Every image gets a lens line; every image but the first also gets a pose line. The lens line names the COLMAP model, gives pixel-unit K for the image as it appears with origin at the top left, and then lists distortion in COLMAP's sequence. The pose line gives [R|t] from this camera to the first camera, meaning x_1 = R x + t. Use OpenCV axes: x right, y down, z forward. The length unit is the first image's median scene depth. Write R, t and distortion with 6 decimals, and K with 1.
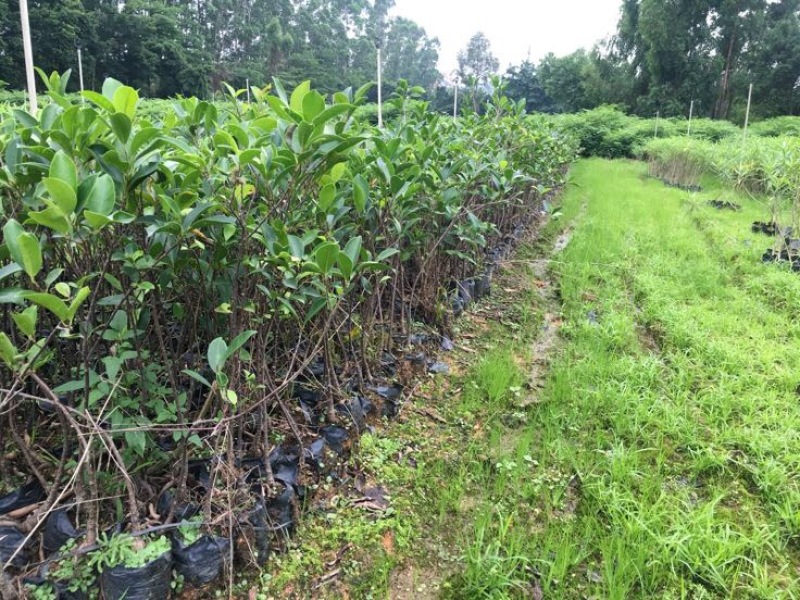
lens RADIAL K [[650.9, 0, 400.0], [0, 650.9, 300.0], [0, 0, 1]] dist [-0.005645, -0.008723]
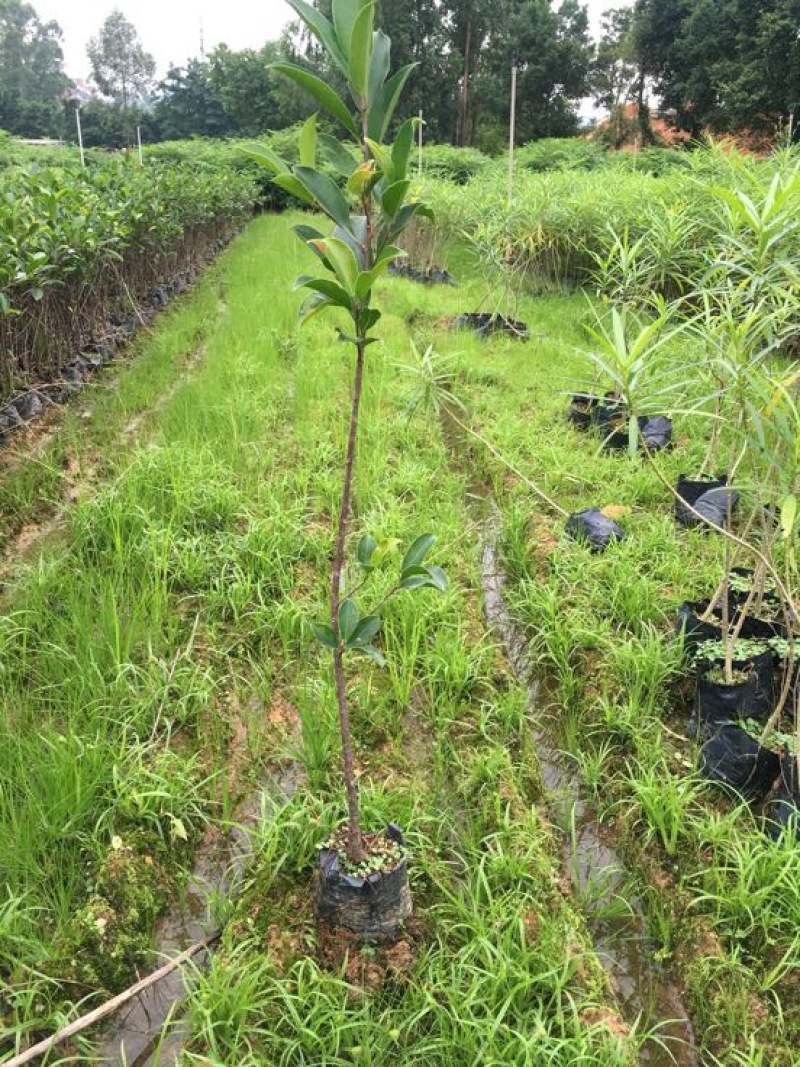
lens RADIAL K [[817.9, 0, 400.0], [0, 817.9, 533.5], [0, 0, 1]] dist [0.006595, -0.042495]
pose [[0.930621, -0.162770, 0.327797, 0.048834], [0.106215, 0.977227, 0.183702, -0.026372], [-0.350233, -0.136139, 0.926716, 0.102543]]
